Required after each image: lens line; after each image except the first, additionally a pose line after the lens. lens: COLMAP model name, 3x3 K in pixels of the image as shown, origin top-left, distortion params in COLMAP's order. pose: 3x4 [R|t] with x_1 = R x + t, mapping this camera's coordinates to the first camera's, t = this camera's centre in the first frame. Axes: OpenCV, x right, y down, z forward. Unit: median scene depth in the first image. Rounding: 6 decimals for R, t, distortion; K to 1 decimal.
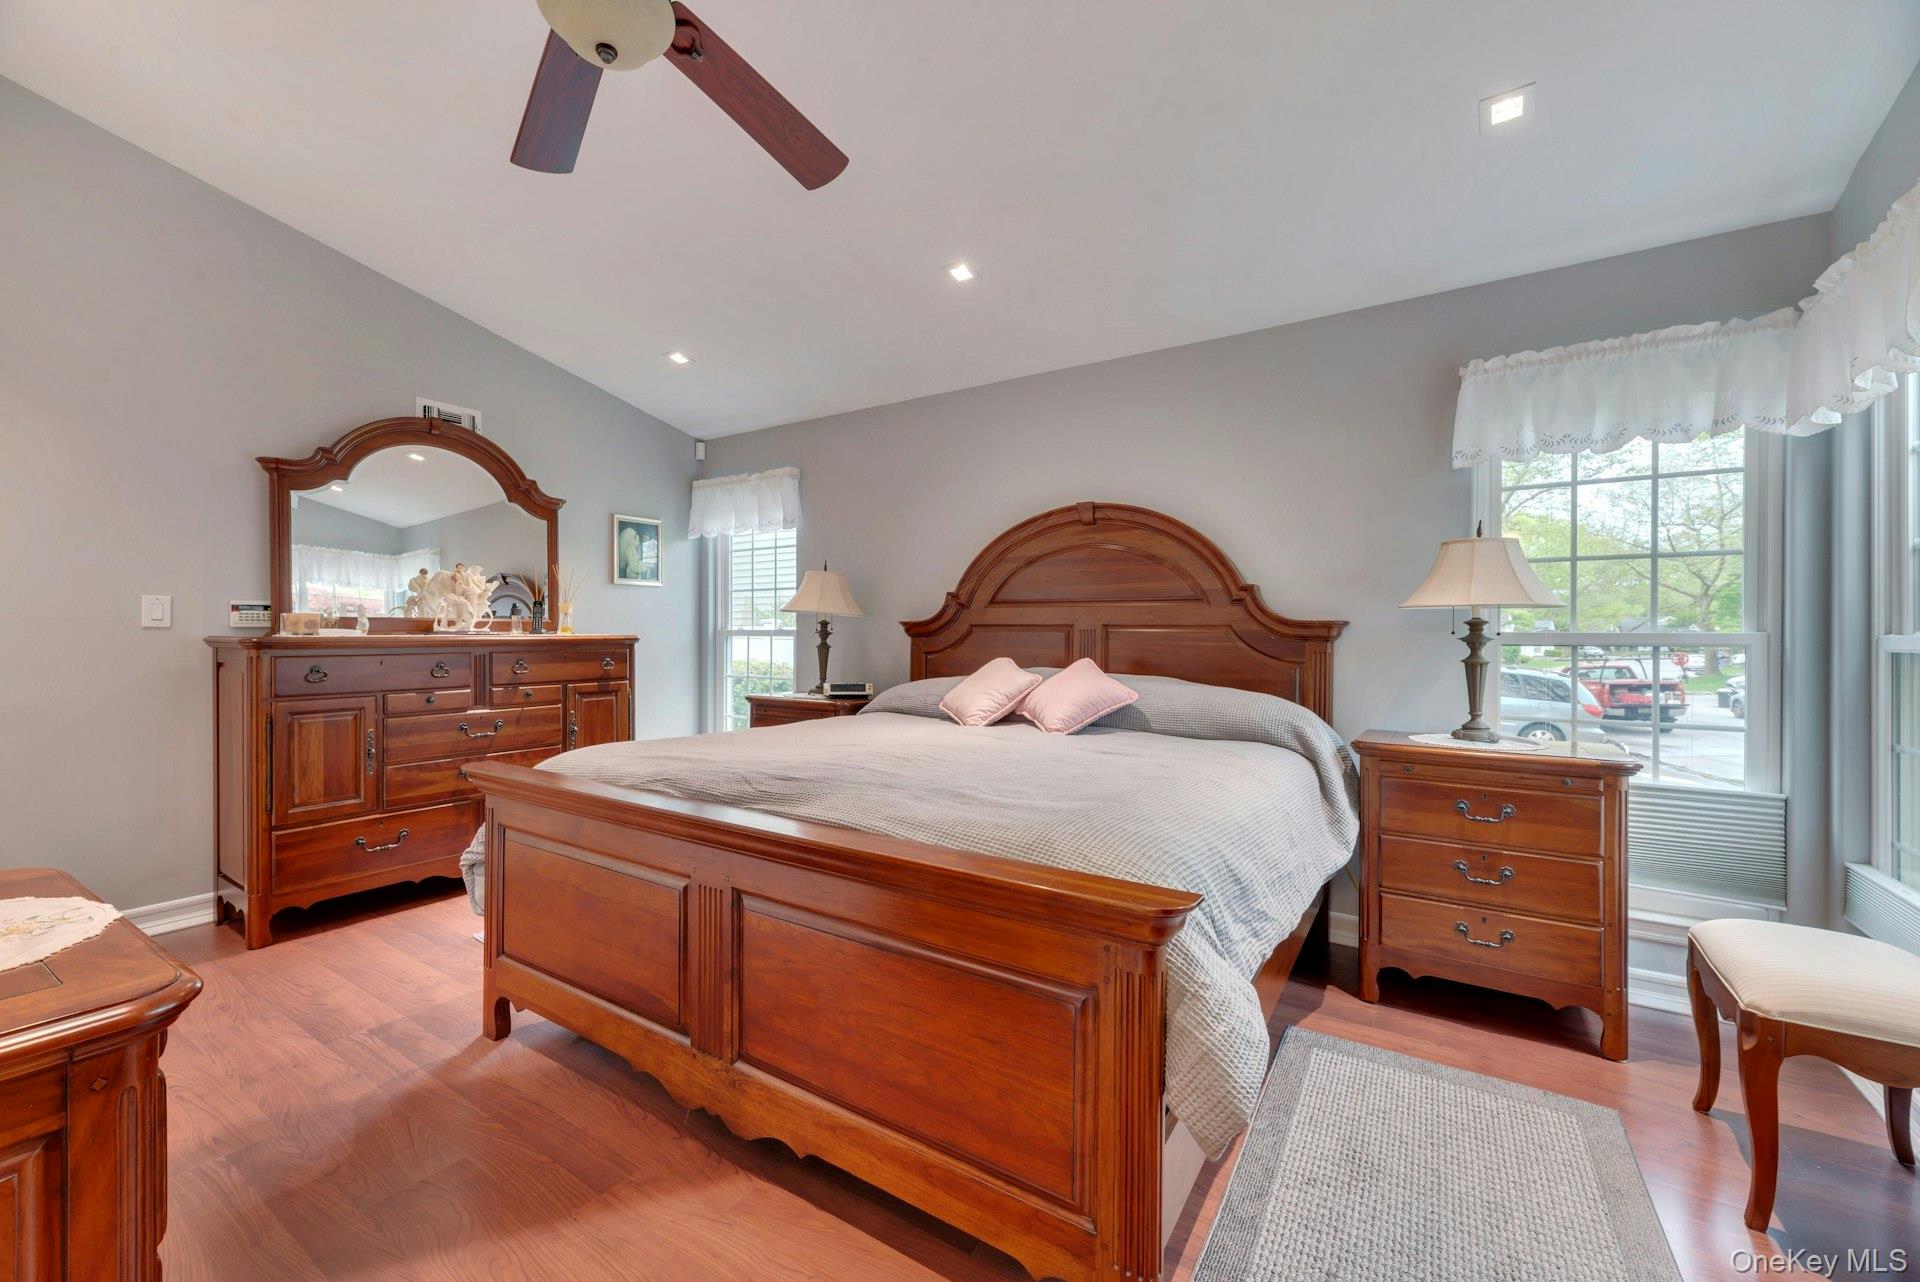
lens RADIAL K [[761.9, 0, 950.0], [0, 761.9, 631.8], [0, 0, 1]] dist [0.003593, 0.000227]
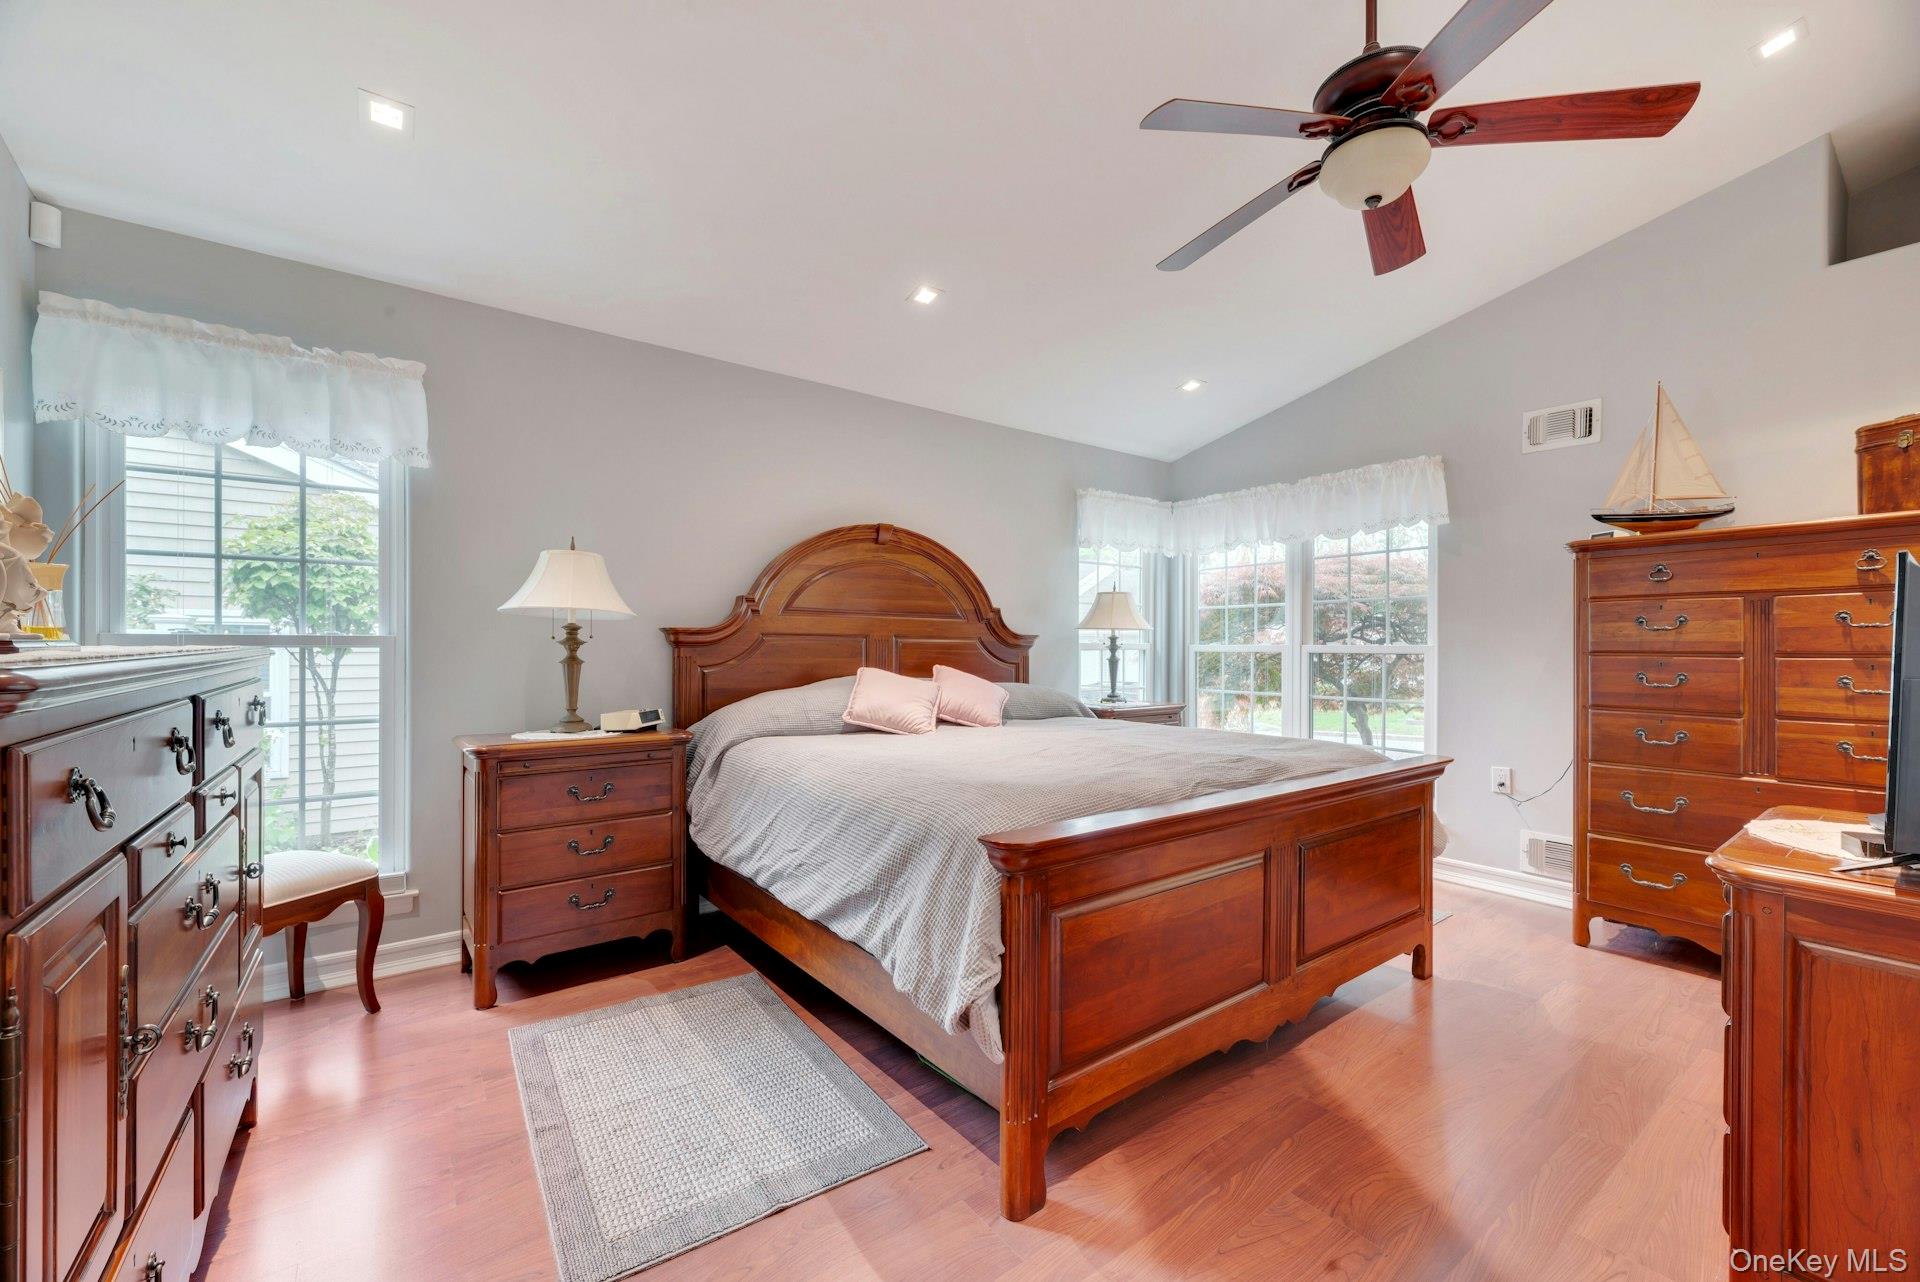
lens RADIAL K [[761.9, 0, 954.7], [0, 761.9, 647.2], [0, 0, 1]] dist [0.003593, 0.000227]
pose [[0.351063, -0.011016, 0.936287, -0.759028], [-0.010975, 0.999814, 0.015878, -0.009342], [-0.936288, -0.015849, 0.350876, 0.478026]]
